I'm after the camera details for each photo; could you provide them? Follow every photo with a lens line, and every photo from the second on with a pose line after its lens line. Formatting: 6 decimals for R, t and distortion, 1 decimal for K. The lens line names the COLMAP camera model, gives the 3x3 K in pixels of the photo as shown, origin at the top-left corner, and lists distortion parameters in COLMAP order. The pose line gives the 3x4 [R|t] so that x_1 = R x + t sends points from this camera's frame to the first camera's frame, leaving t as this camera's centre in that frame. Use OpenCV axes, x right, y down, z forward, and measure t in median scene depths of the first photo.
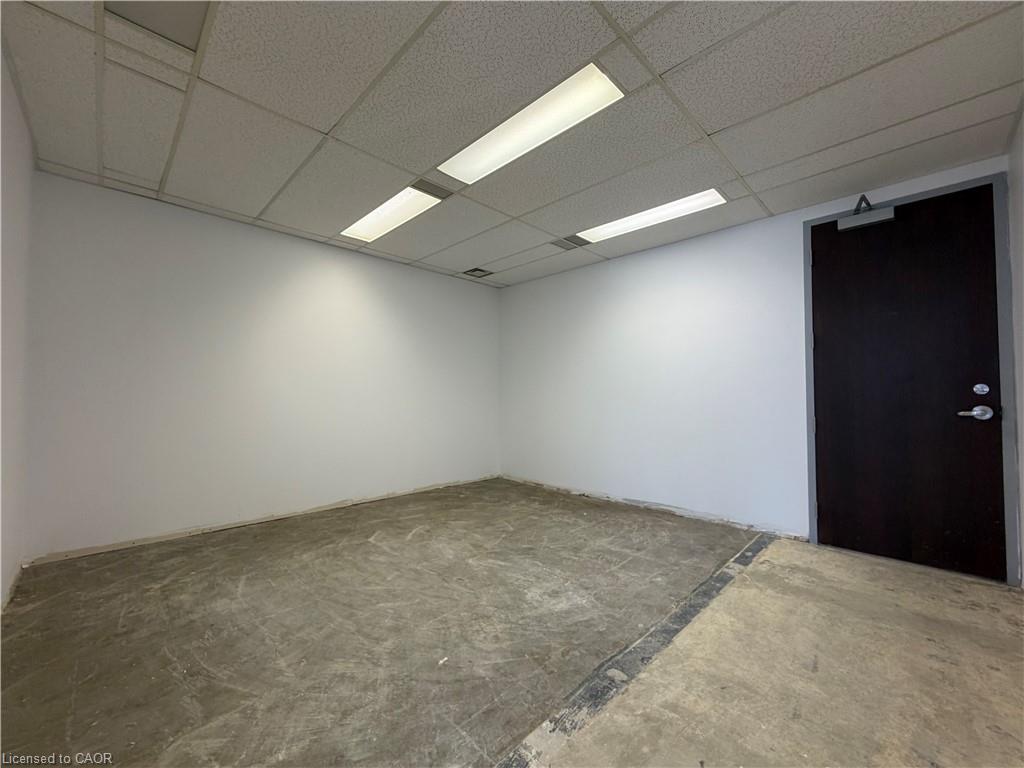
lens RADIAL K [[406.5, 0, 512.3], [0, 406.5, 389.2], [0, 0, 1]] dist [0.000445, -0.000152]
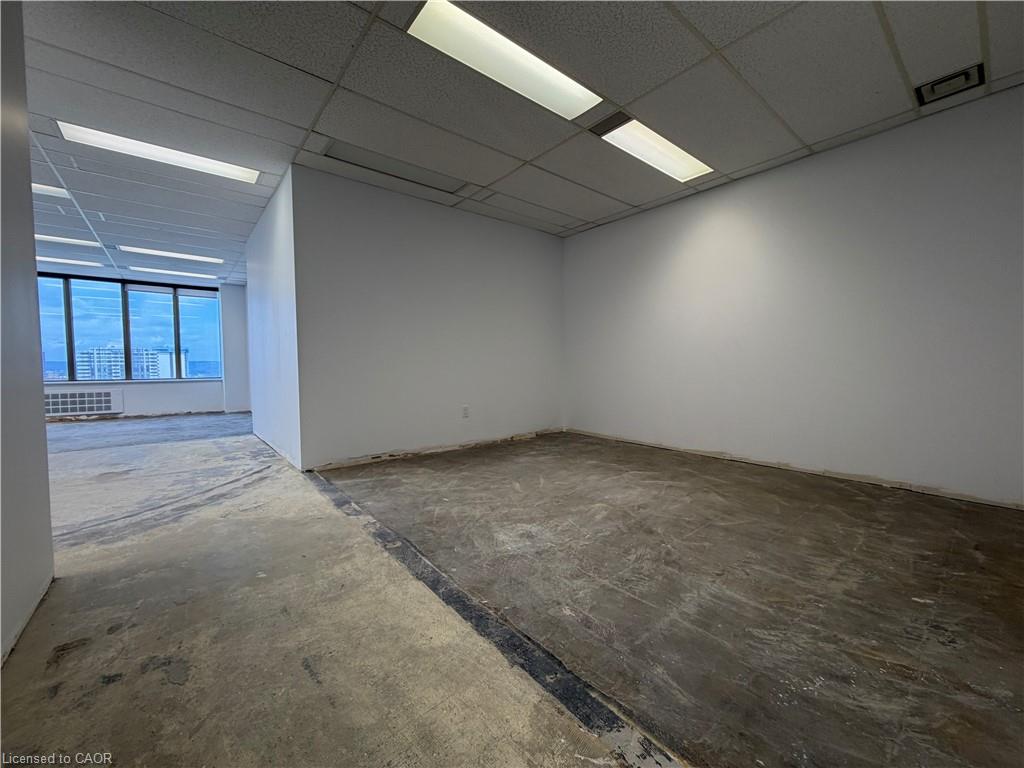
lens RADIAL K [[406.5, 0, 509.7], [0, 406.5, 387.5], [0, 0, 1]] dist [0.000445, -0.000152]
pose [[-0.102562, 0.055165, -0.993196, 0.960369], [0.022127, 0.998341, 0.053166, 0.095040], [0.994480, -0.016523, -0.103612, 0.983188]]
